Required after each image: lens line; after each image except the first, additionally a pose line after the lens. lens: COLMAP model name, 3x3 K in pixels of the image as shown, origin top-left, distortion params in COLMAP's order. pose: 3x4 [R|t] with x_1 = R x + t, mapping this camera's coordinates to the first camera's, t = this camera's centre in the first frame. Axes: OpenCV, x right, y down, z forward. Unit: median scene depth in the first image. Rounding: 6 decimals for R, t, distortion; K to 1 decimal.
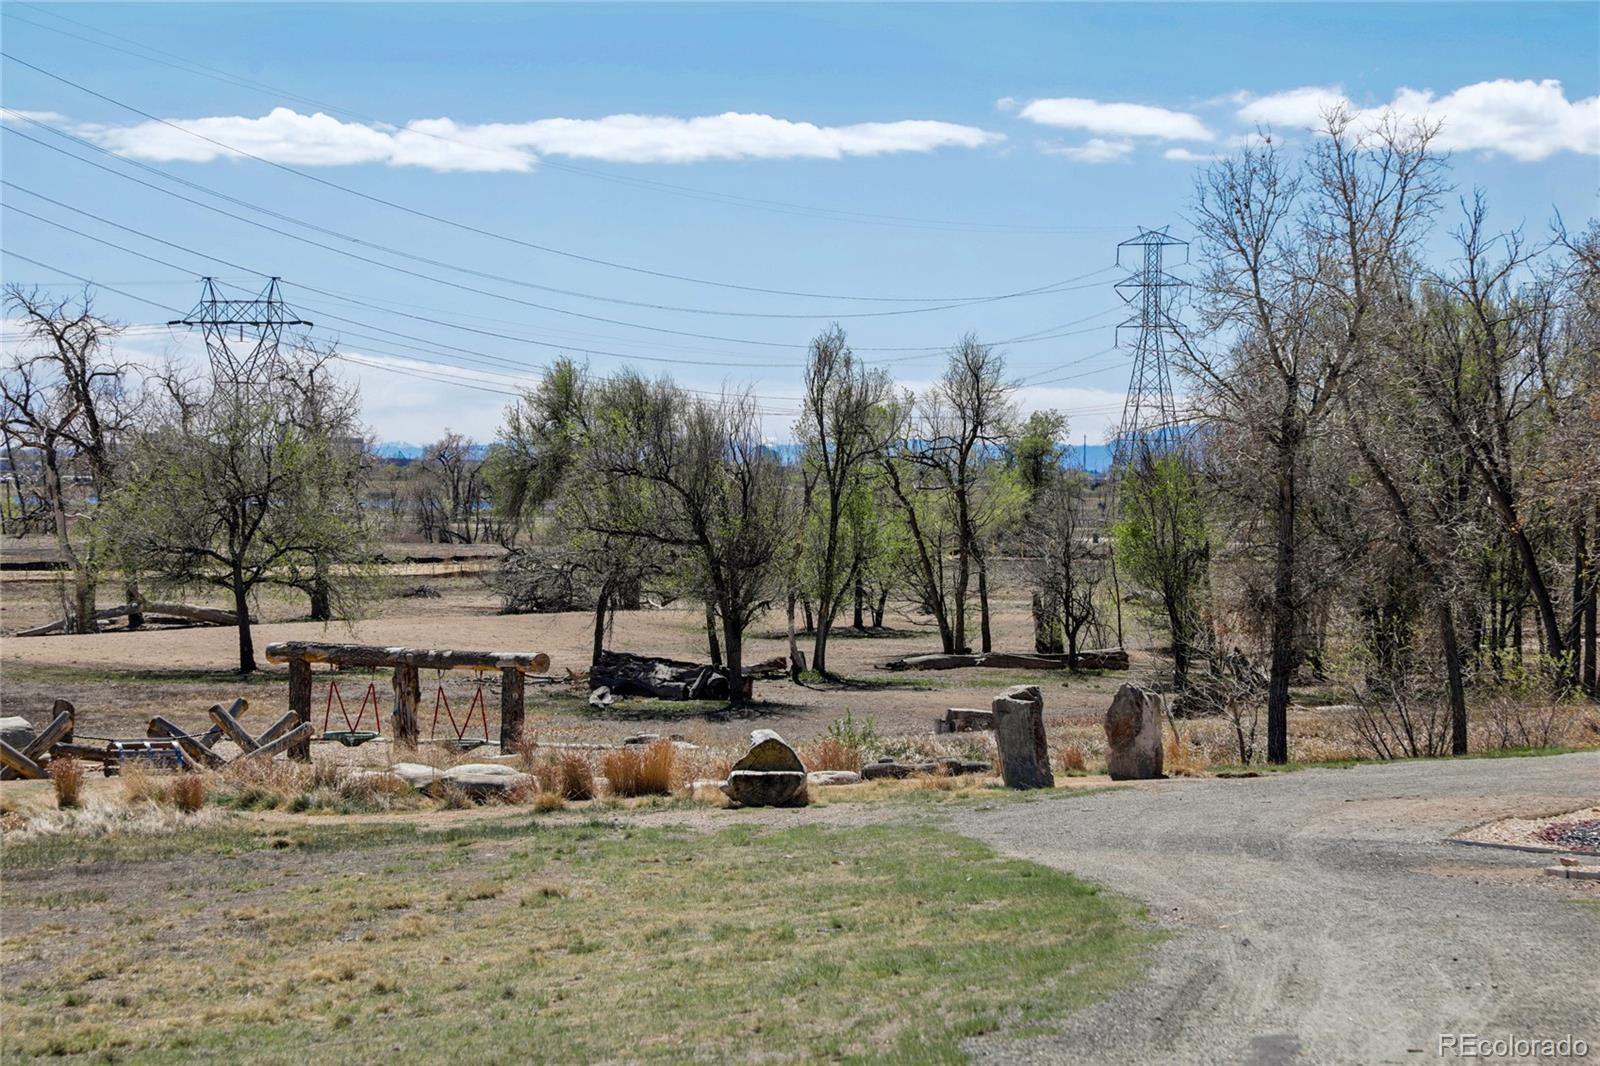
lens RADIAL K [[4851.2, 0, 799.2], [0, 4851.2, 536.1], [0, 0, 1]] dist [0.945357, 0.000000]
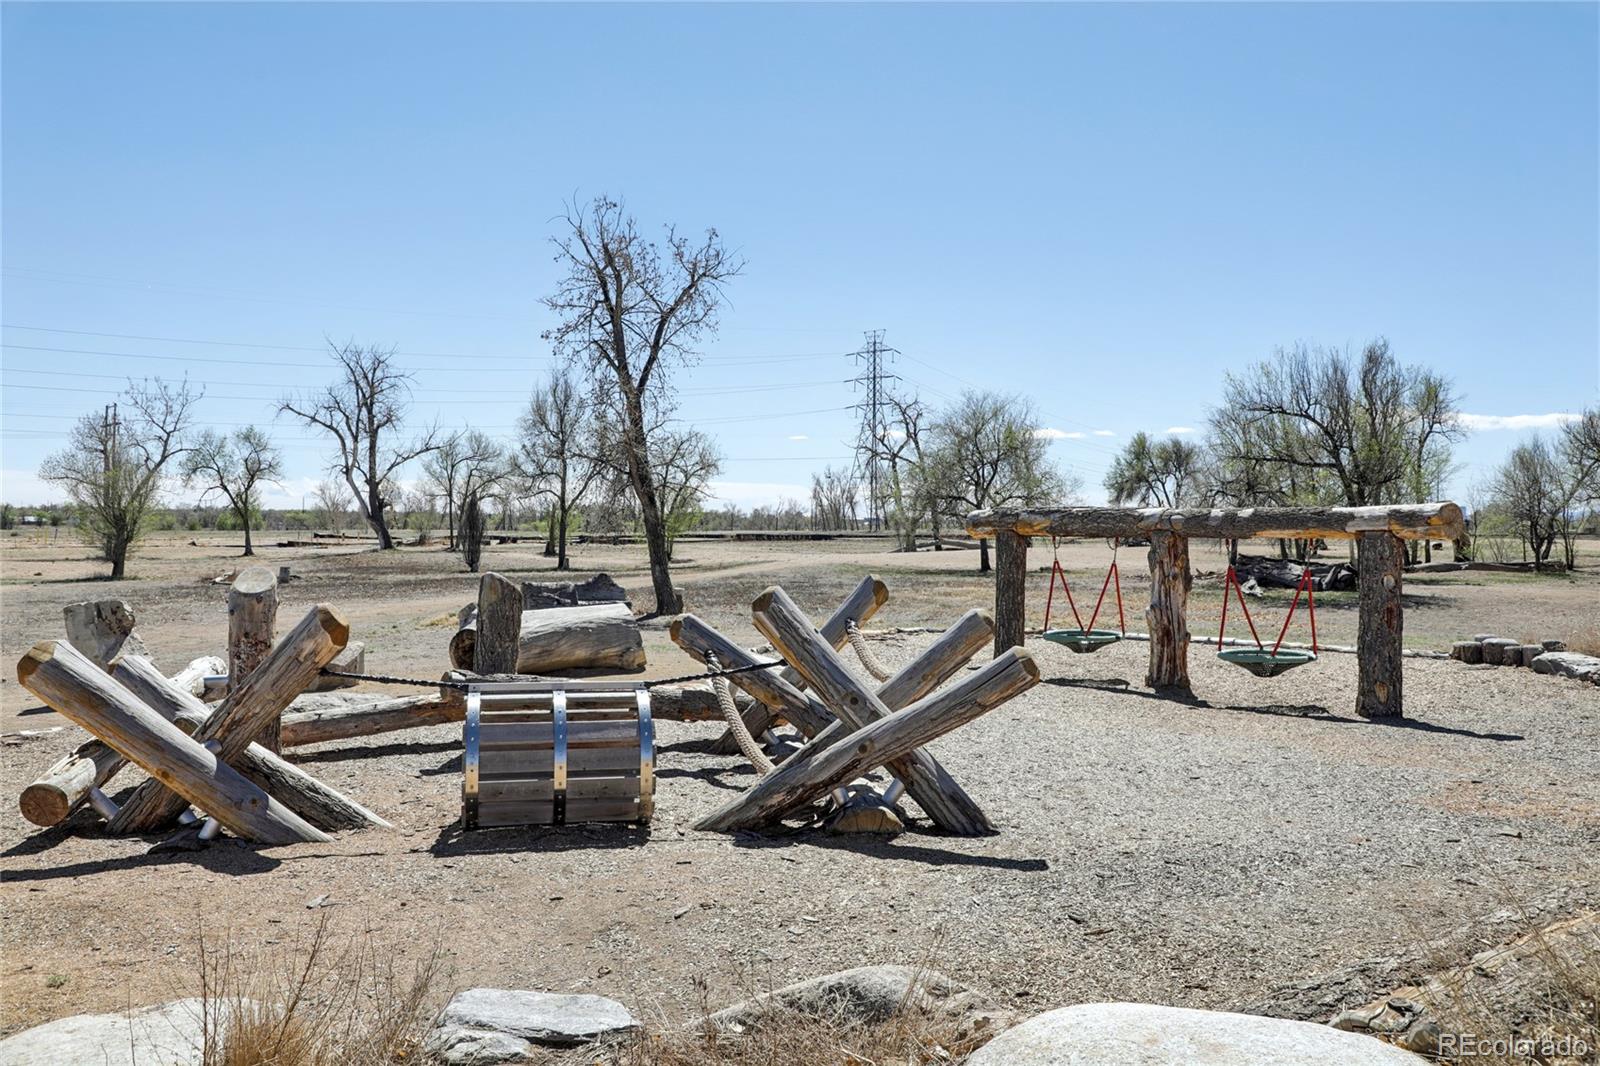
lens RADIAL K [[1427.8, 0, 802.3], [0, 1427.8, 533.9], [0, 0, 1]] dist [0.064007, 0.012916]
pose [[0.968223, -0.004946, -0.250039, -0.060055], [0.003554, 0.999976, -0.006018, 0.020533], [0.250063, 0.004939, 0.968217, 0.600800]]
